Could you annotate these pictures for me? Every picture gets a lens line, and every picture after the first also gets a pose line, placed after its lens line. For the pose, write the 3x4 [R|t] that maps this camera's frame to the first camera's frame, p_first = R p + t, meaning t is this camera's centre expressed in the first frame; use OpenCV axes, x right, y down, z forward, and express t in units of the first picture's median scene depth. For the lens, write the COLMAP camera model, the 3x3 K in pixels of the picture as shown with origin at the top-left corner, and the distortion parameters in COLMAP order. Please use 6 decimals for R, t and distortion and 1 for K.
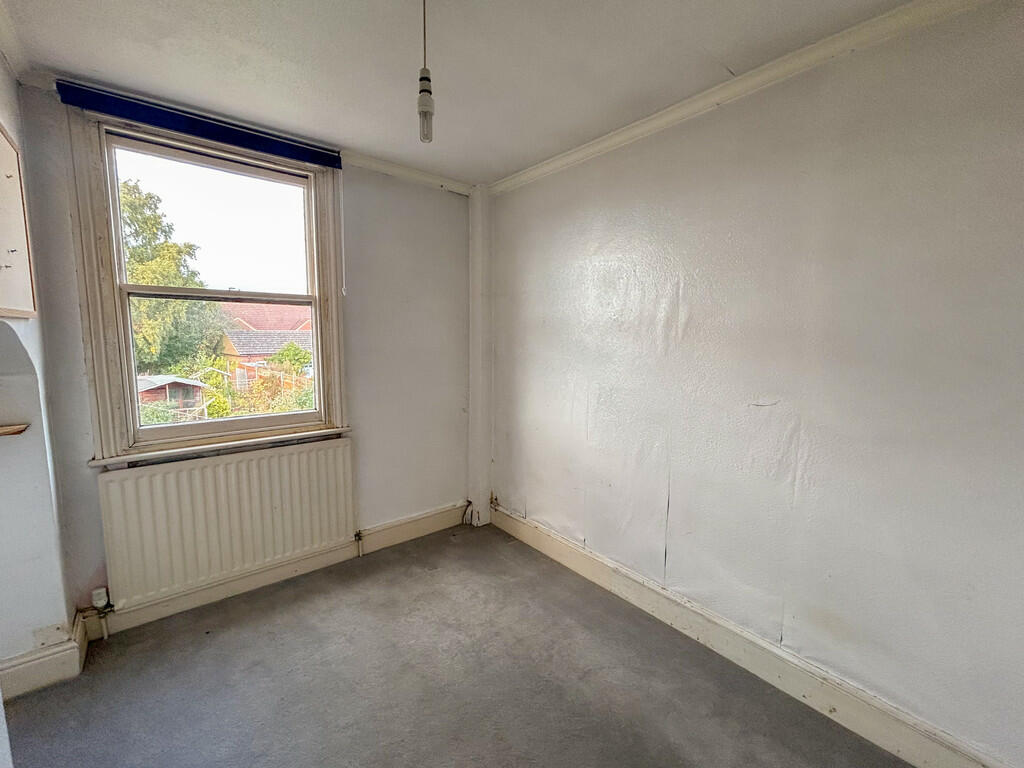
lens RADIAL K [[426.8, 0, 510.6], [0, 426.8, 380.1], [0, 0, 1]] dist [-0.000013, 0.000117]
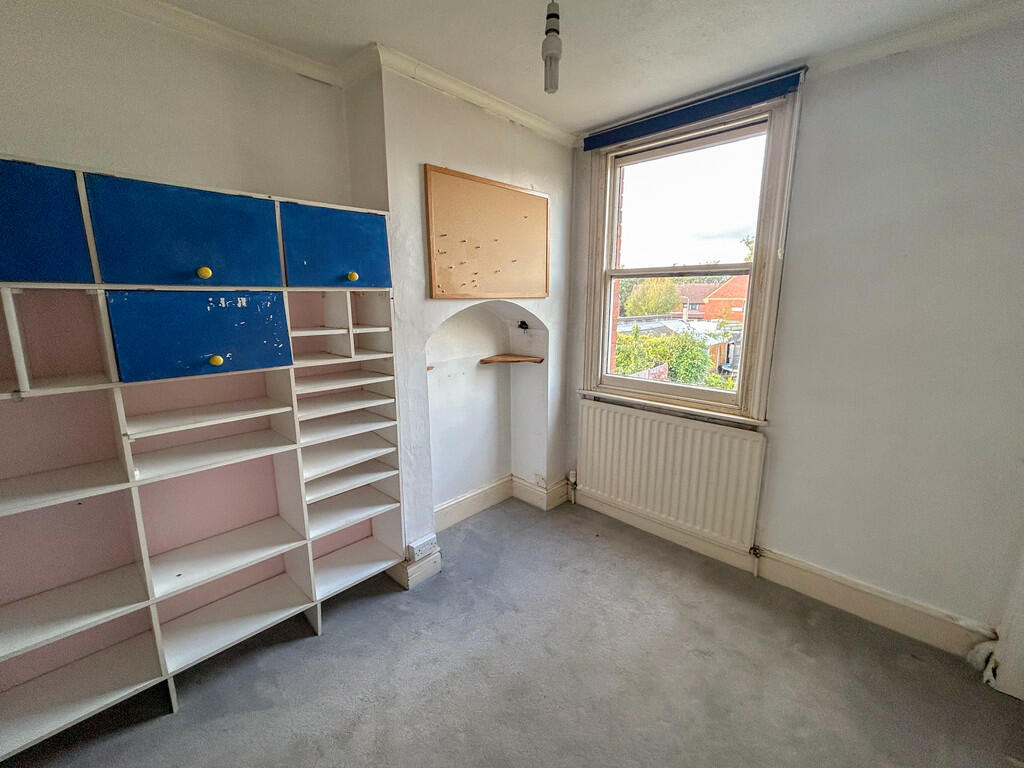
lens RADIAL K [[426.8, 0, 512.5], [0, 426.8, 381.8], [0, 0, 1]] dist [-0.000013, 0.000117]
pose [[0.120843, 0.180556, -0.976113, 0.394561], [-0.108673, 0.979815, 0.167786, -0.056301], [0.986705, 0.085802, 0.138026, 0.446014]]
